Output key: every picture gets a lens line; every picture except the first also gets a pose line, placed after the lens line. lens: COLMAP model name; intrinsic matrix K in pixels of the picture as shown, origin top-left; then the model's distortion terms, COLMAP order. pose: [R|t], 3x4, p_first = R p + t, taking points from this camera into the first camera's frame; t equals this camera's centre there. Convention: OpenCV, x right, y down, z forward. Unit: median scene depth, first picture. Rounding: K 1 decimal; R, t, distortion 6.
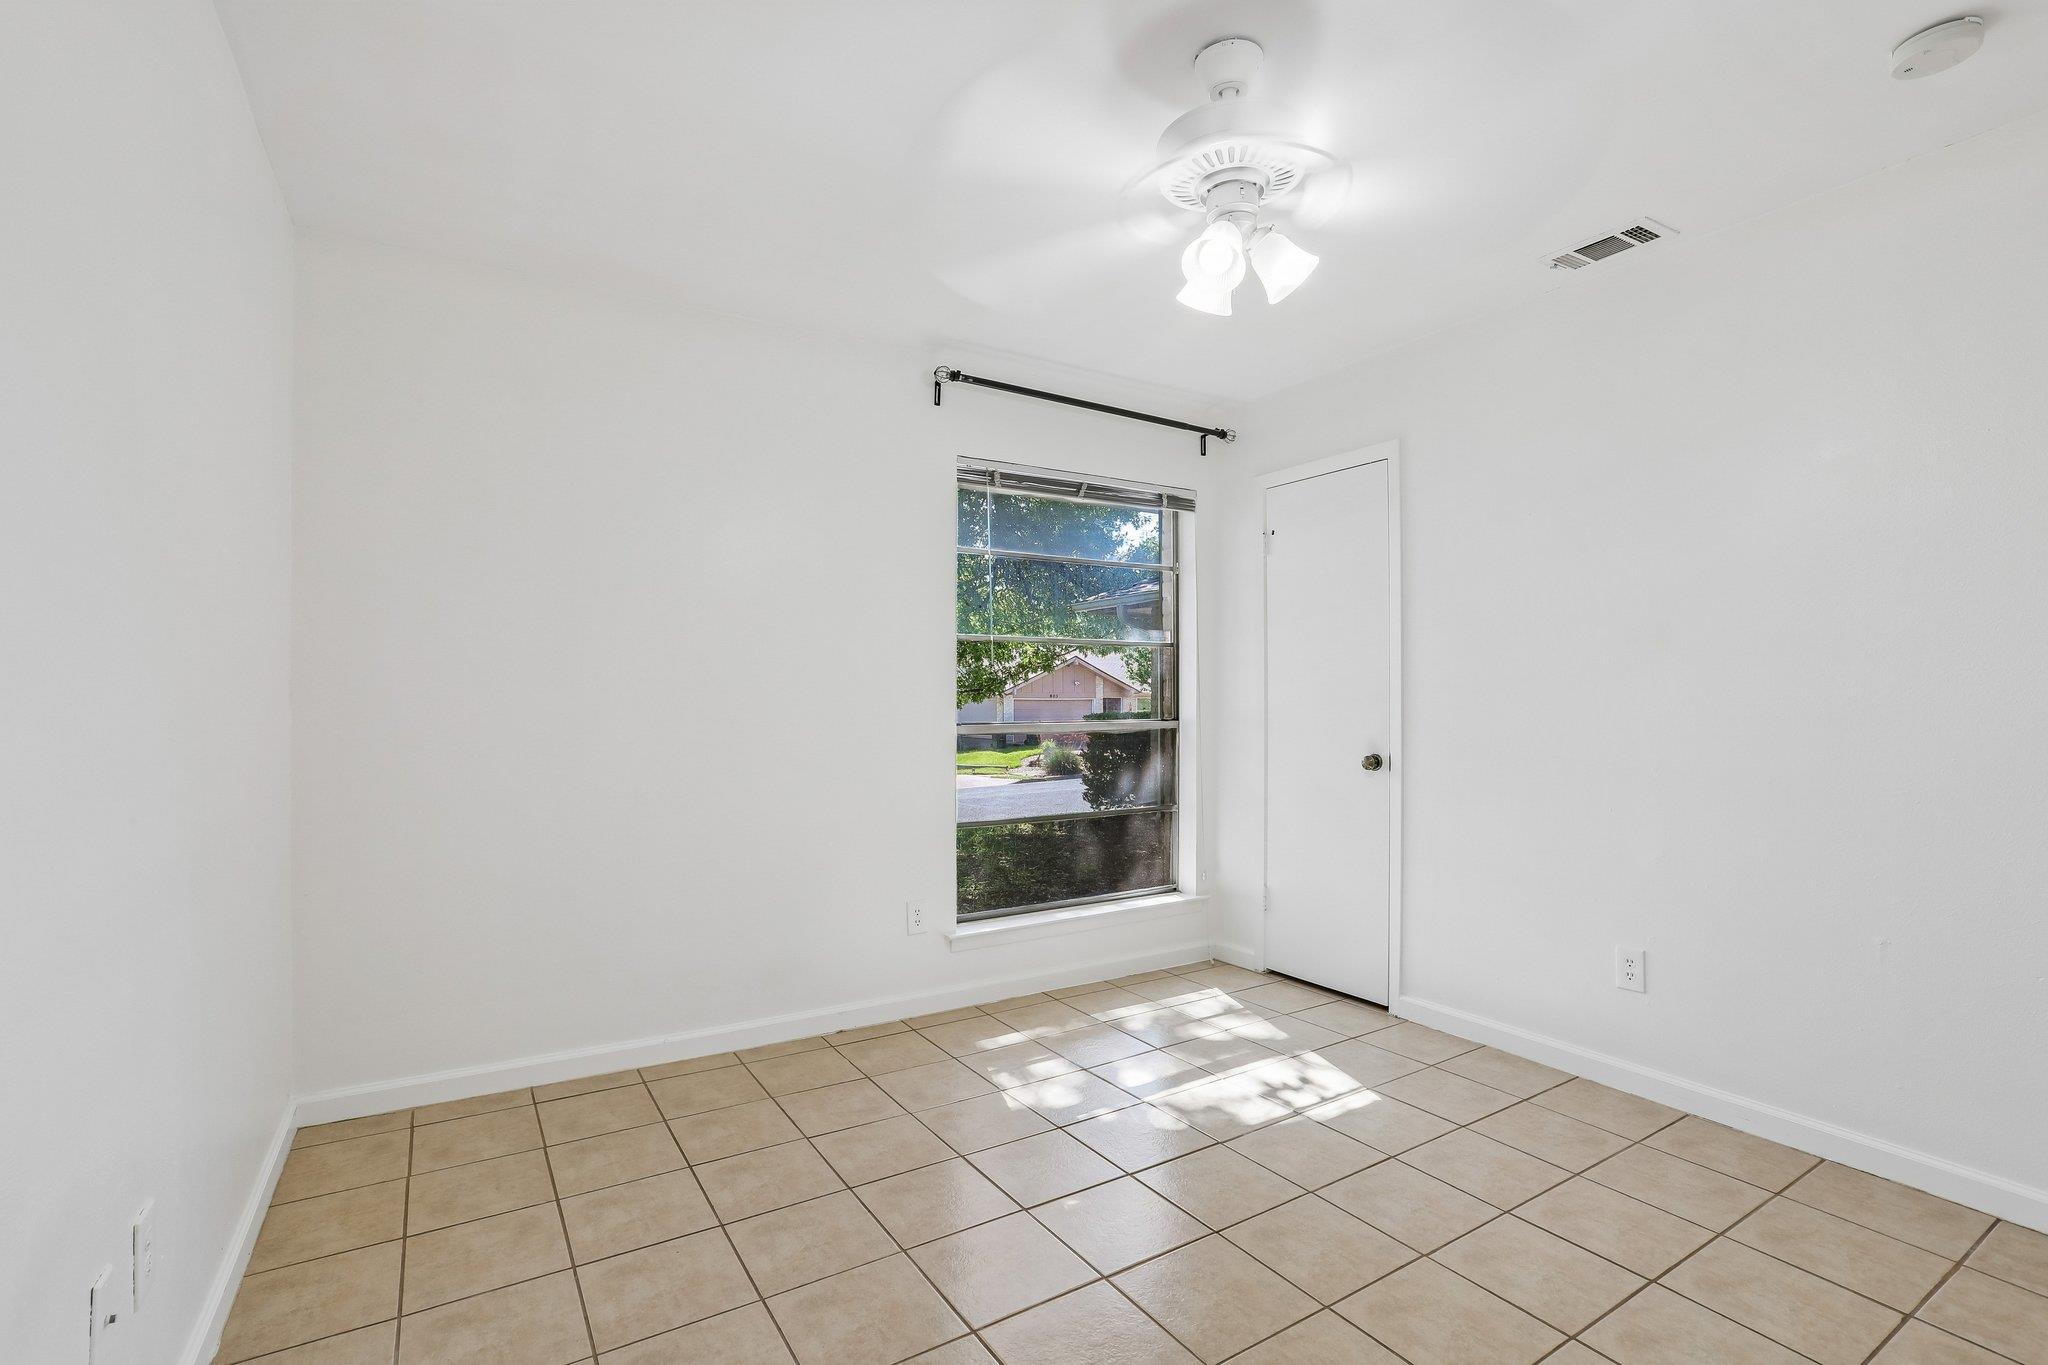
lens RADIAL K [[937.6, 0, 1026.1], [0, 937.6, 685.4], [0, 0, 1]] dist [-0.070590, 0.032328]
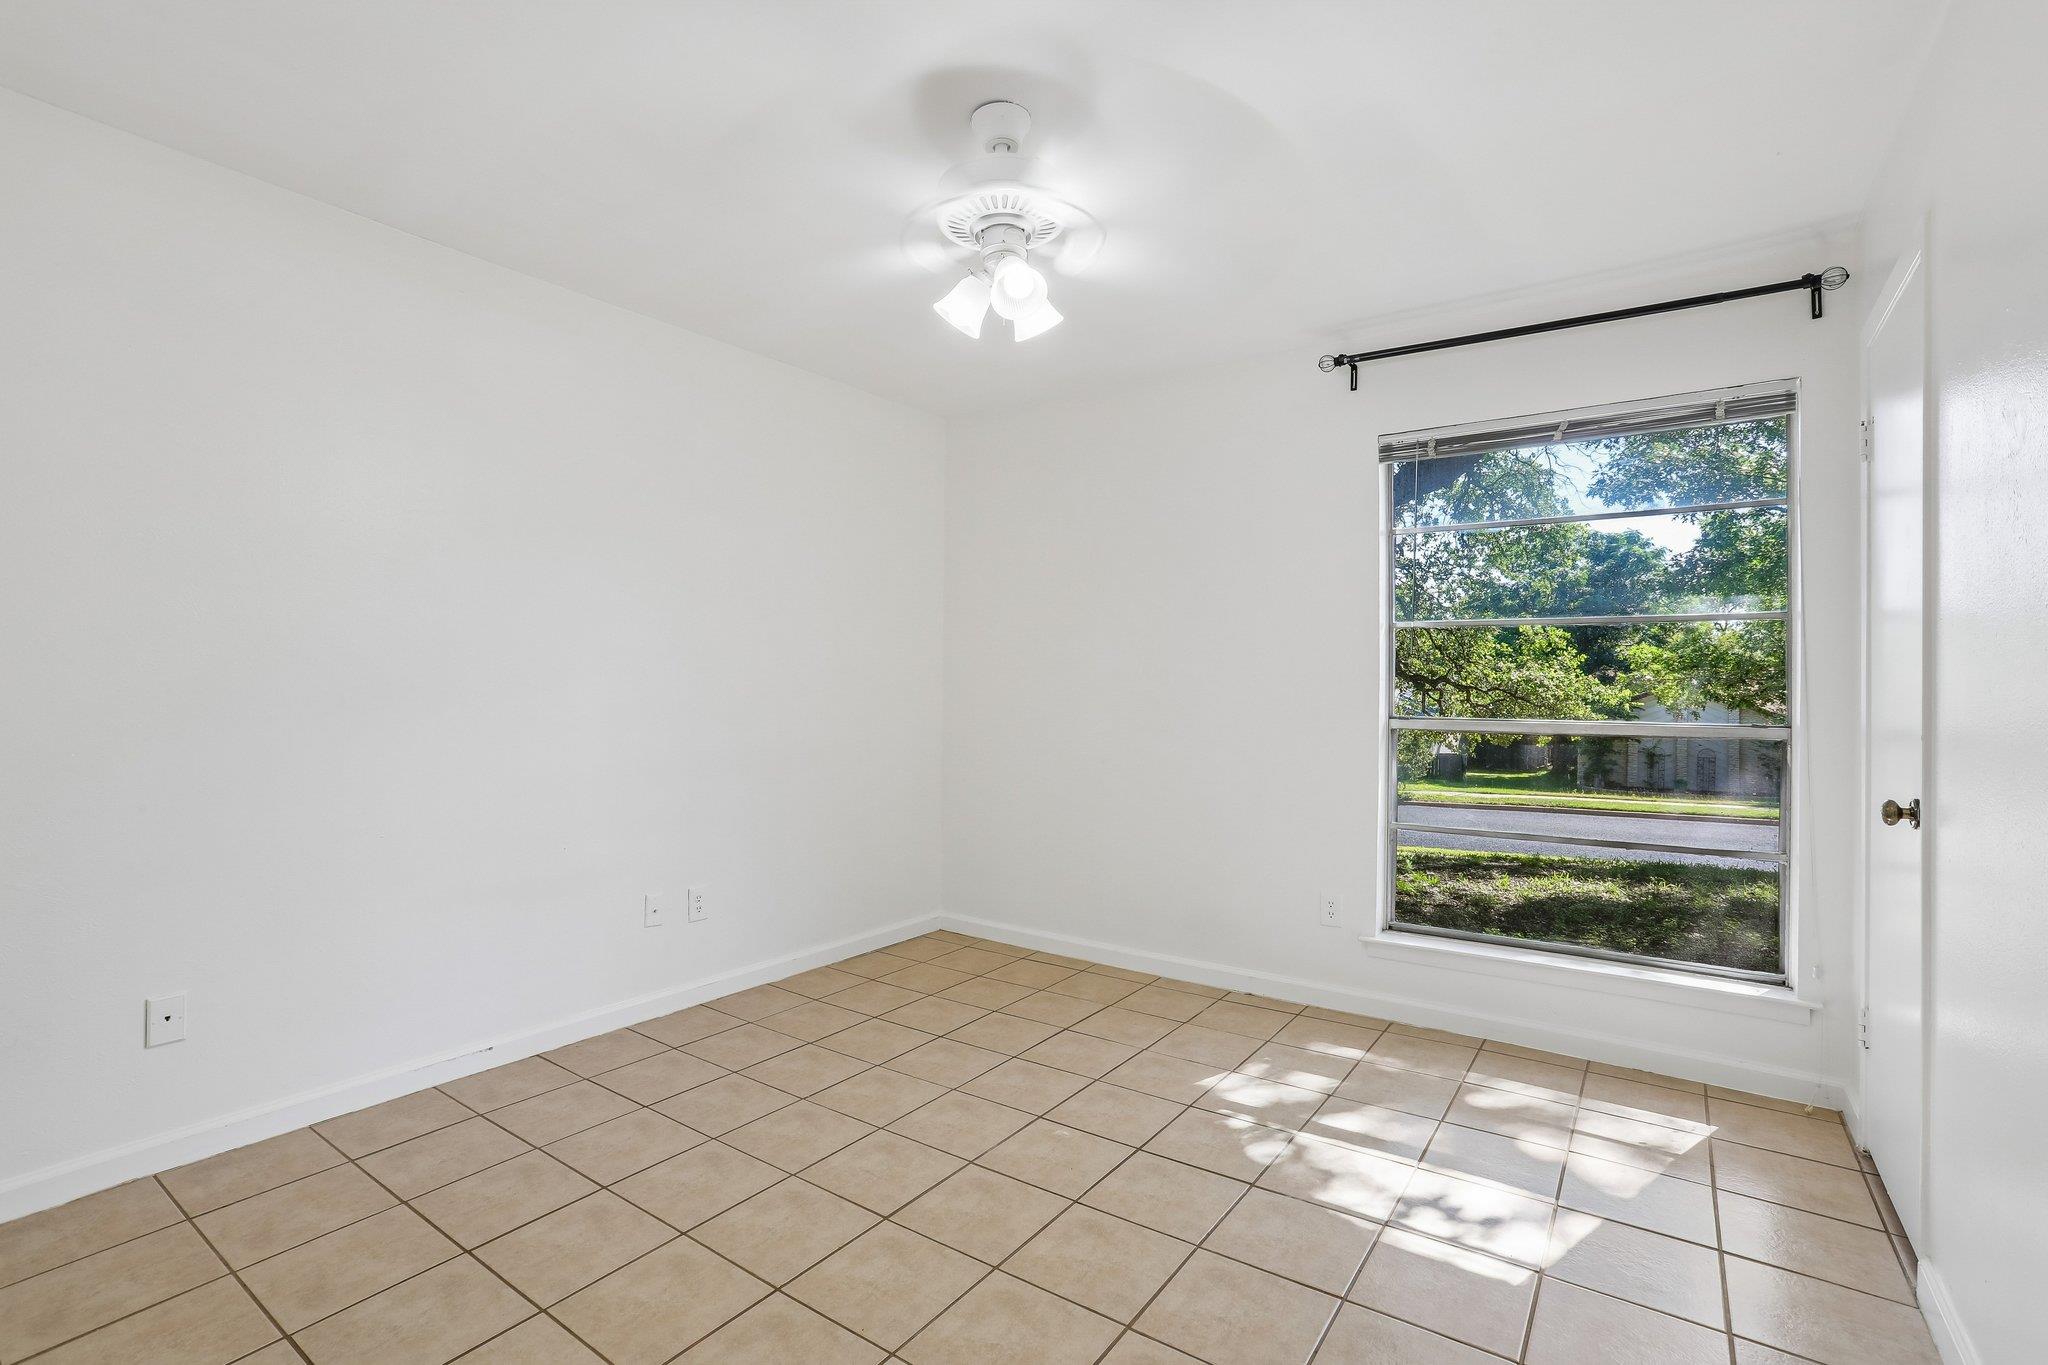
lens RADIAL K [[937.6, 0, 1026.1], [0, 937.6, 685.4], [0, 0, 1]] dist [-0.070590, 0.032328]
pose [[0.386401, 0.005941, -0.922312, 0.826839], [0.008000, 0.999920, 0.009792, -0.006828], [0.922296, -0.011162, 0.386323, 0.388744]]
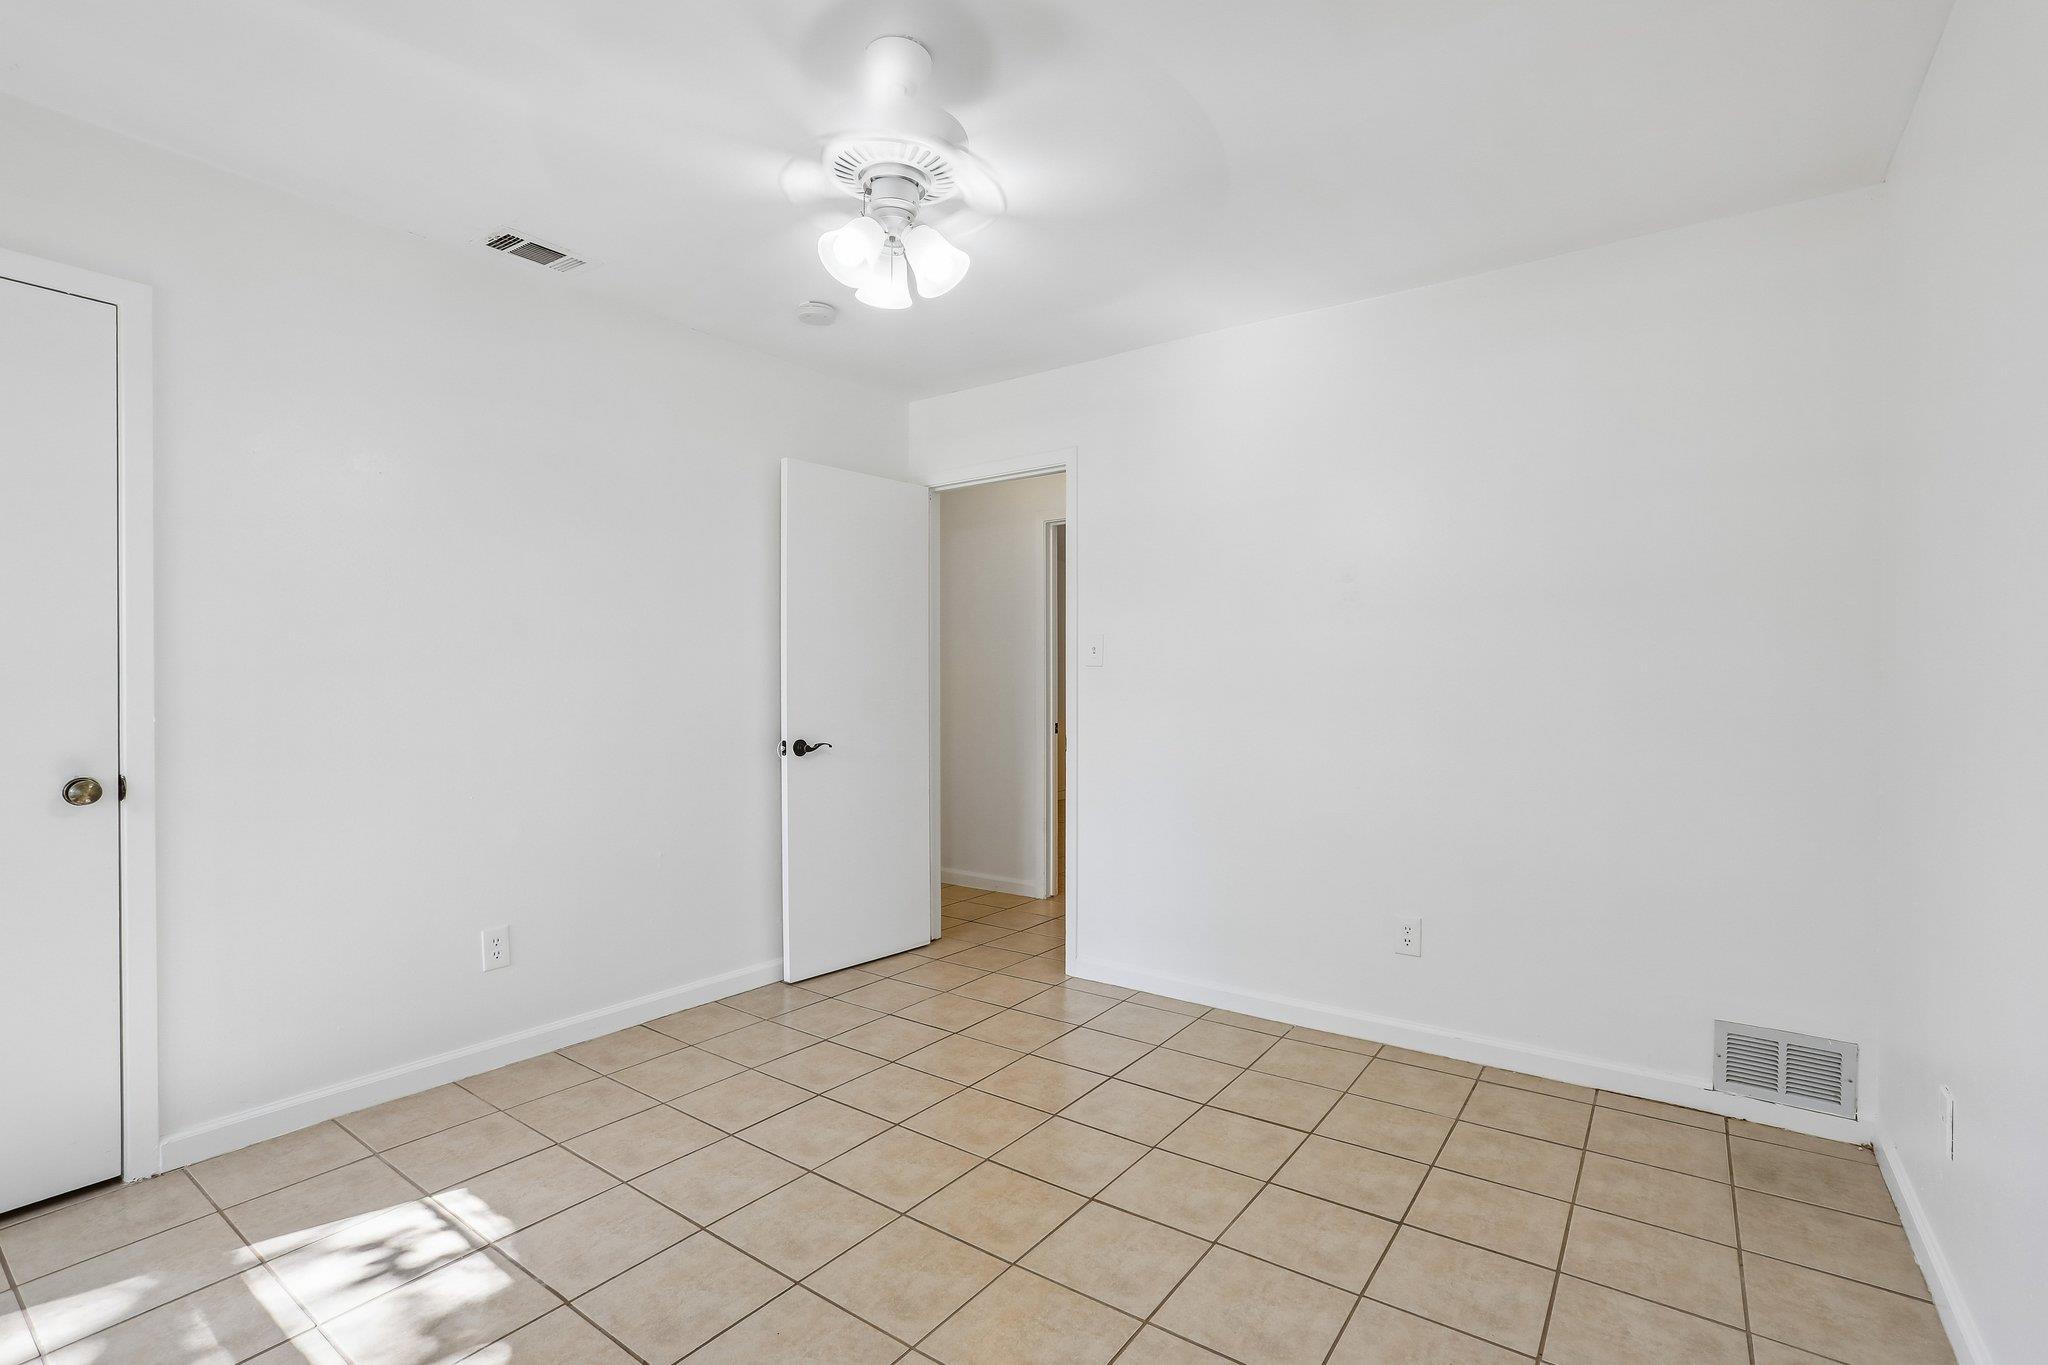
lens RADIAL K [[937.6, 0, 1026.1], [0, 937.6, 685.4], [0, 0, 1]] dist [-0.070590, 0.032328]
pose [[-0.376213, -0.007301, 0.926504, -0.504598], [-0.015958, 0.999872, 0.001399, 0.002081], [-0.926396, -0.014259, -0.376281, 0.810874]]
